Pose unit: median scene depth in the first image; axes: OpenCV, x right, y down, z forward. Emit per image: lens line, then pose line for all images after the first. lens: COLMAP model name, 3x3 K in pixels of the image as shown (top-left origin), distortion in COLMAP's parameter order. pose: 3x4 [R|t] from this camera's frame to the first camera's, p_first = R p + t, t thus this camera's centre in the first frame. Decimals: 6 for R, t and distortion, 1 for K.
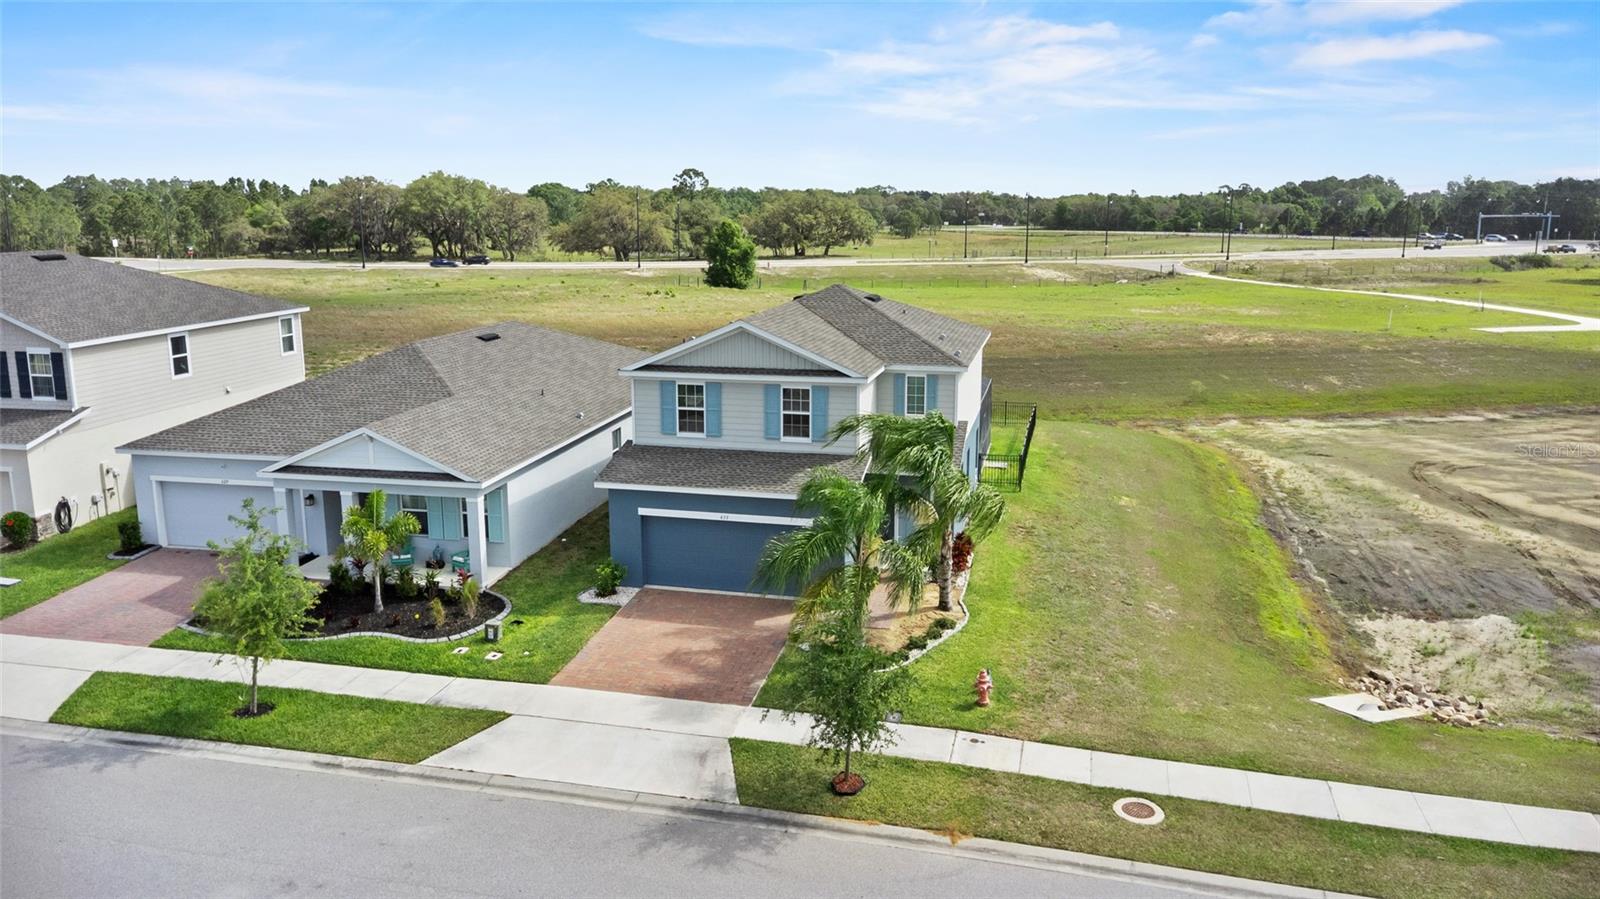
lens RADIAL K [[1126.2, 0, 798.0], [0, 1126.2, 447.2], [0, 0, 1]] dist [0.007757, 0.002900]
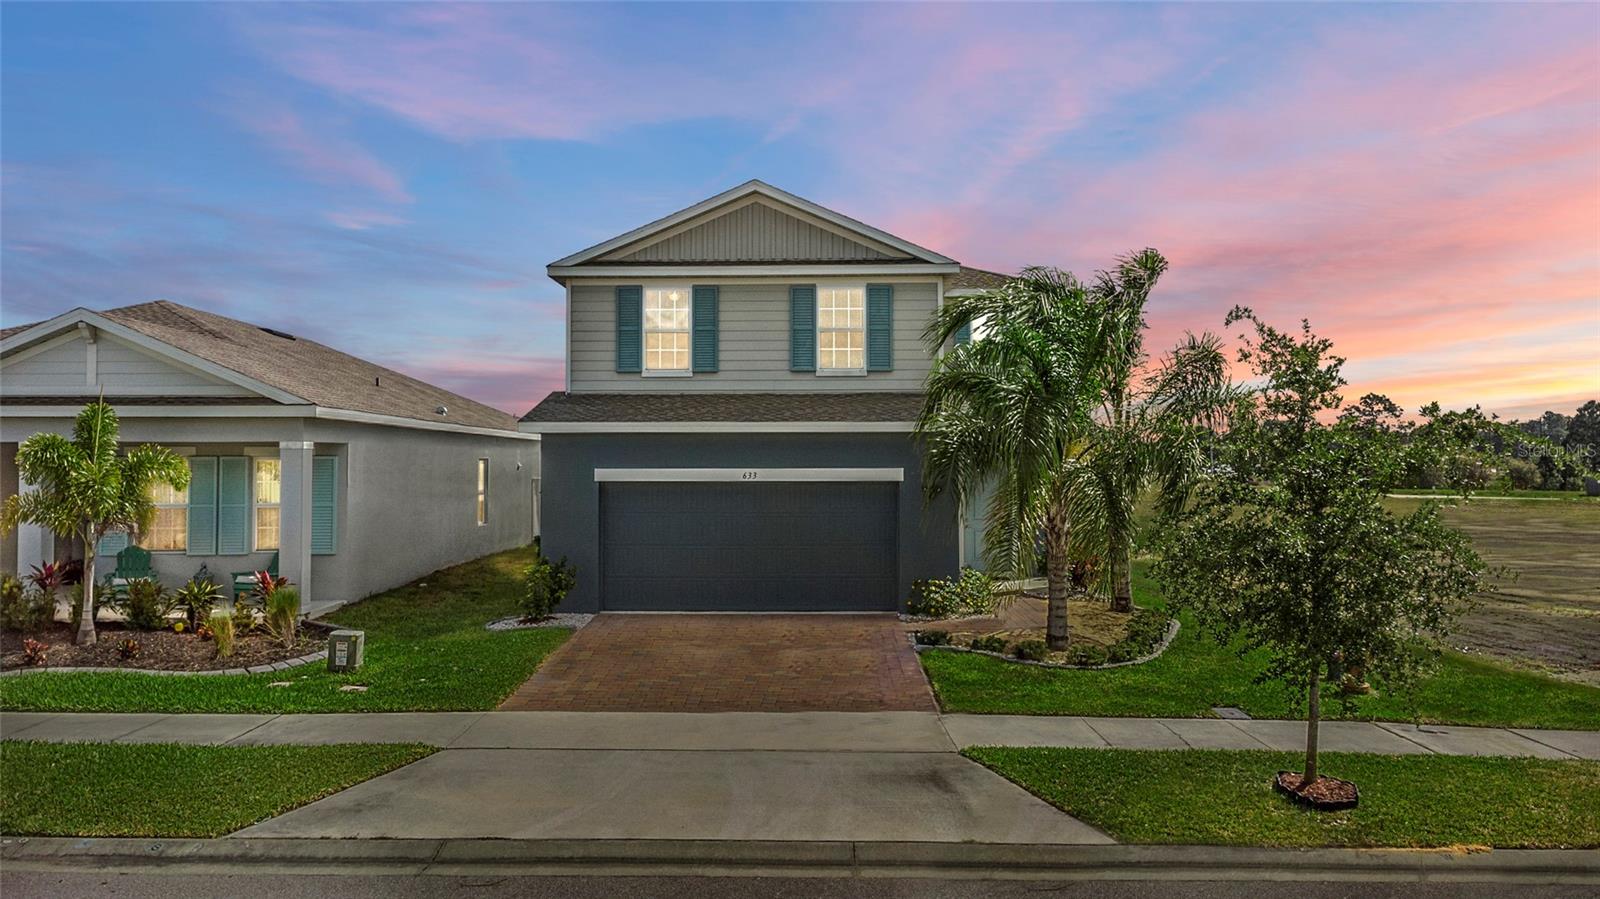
lens RADIAL K [[1126.2, 0, 801.2], [0, 1126.2, 452.4], [0, 0, 1]] dist [0.007757, 0.002900]
pose [[0.972482, 0.004725, 0.232929, -0.173548], [0.048381, 0.973903, -0.221749, 0.179648], [-0.227898, 0.226916, 0.946875, 0.419345]]
